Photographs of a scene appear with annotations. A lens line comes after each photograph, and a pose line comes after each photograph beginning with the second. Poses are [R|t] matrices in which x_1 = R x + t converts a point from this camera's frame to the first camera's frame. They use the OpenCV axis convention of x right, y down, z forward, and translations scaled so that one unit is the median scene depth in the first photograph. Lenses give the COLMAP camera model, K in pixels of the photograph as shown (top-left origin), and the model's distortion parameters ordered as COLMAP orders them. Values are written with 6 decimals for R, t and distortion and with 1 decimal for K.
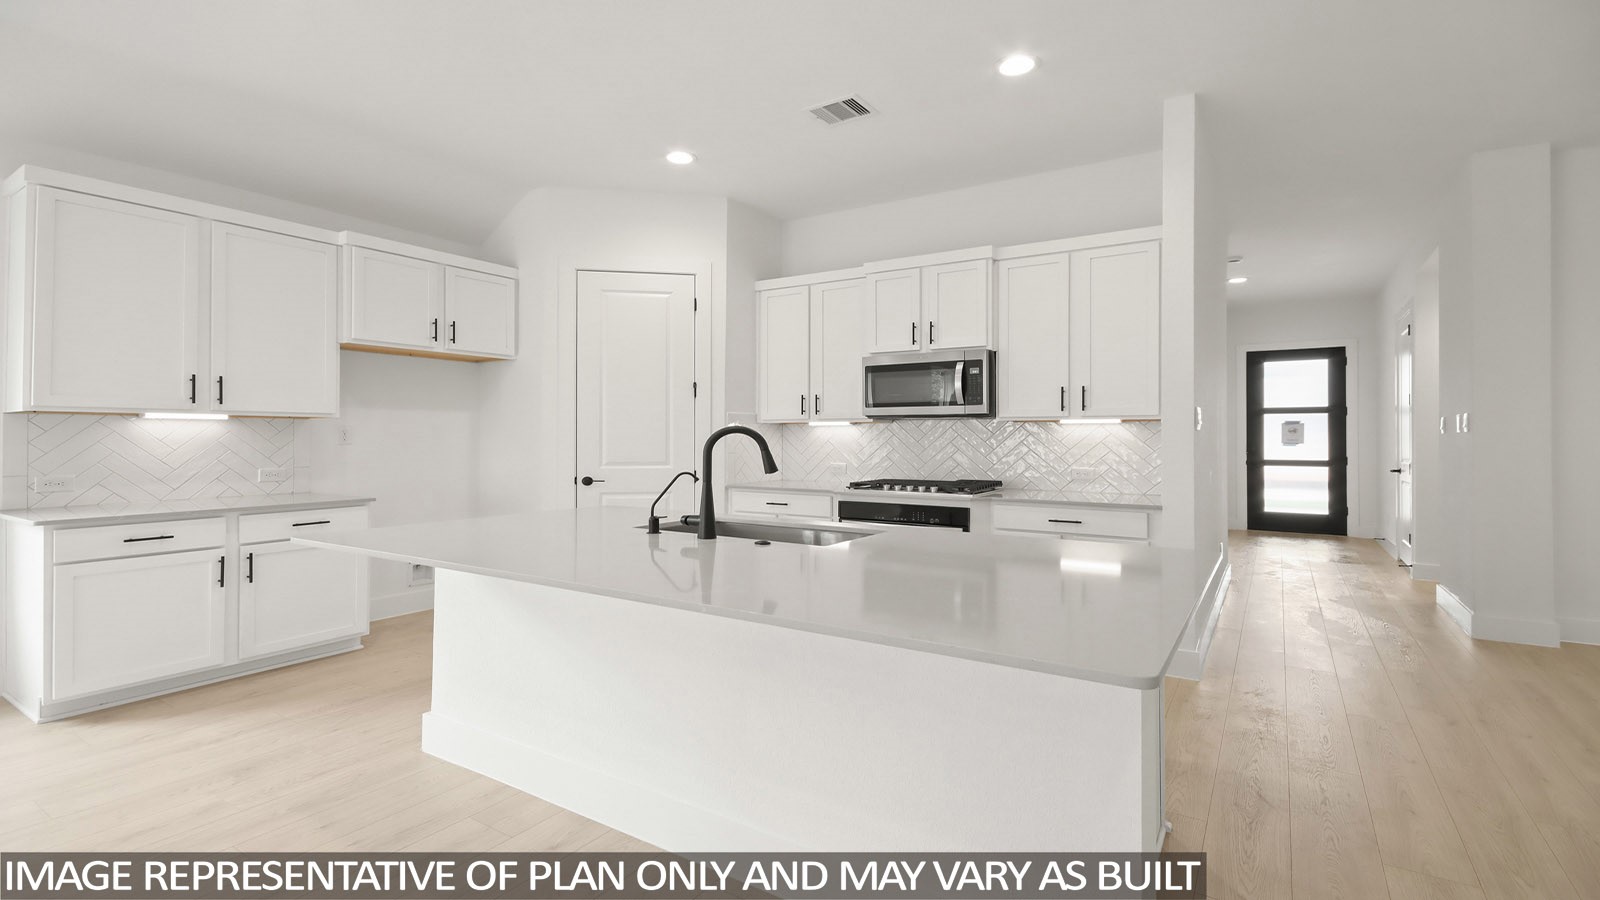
lens RADIAL K [[745.8, 0, 781.9], [0, 745.8, 431.8], [0, 0, 1]] dist [-0.005361, -0.005028]
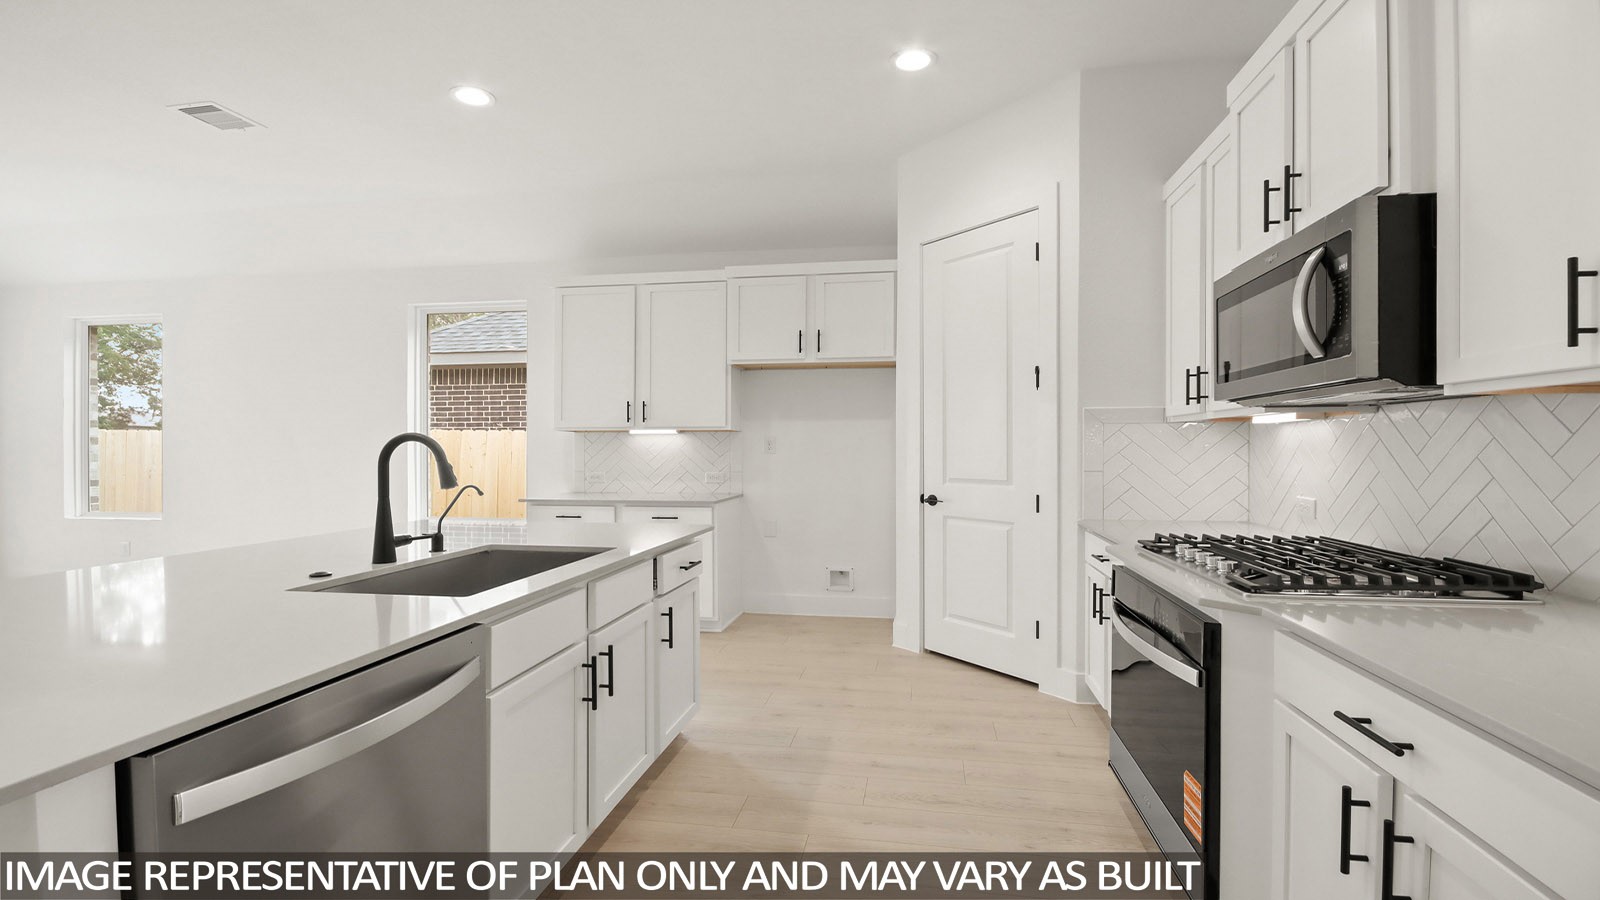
lens RADIAL K [[767.2, 0, 792.8], [0, 767.2, 453.9], [0, 0, 1]] dist [0.001807, -0.000008]
pose [[0.399300, 0.007279, -0.916792, 0.200484], [0.006466, 0.999921, 0.010755, 0.002269], [0.916798, -0.010222, 0.399221, 0.232332]]
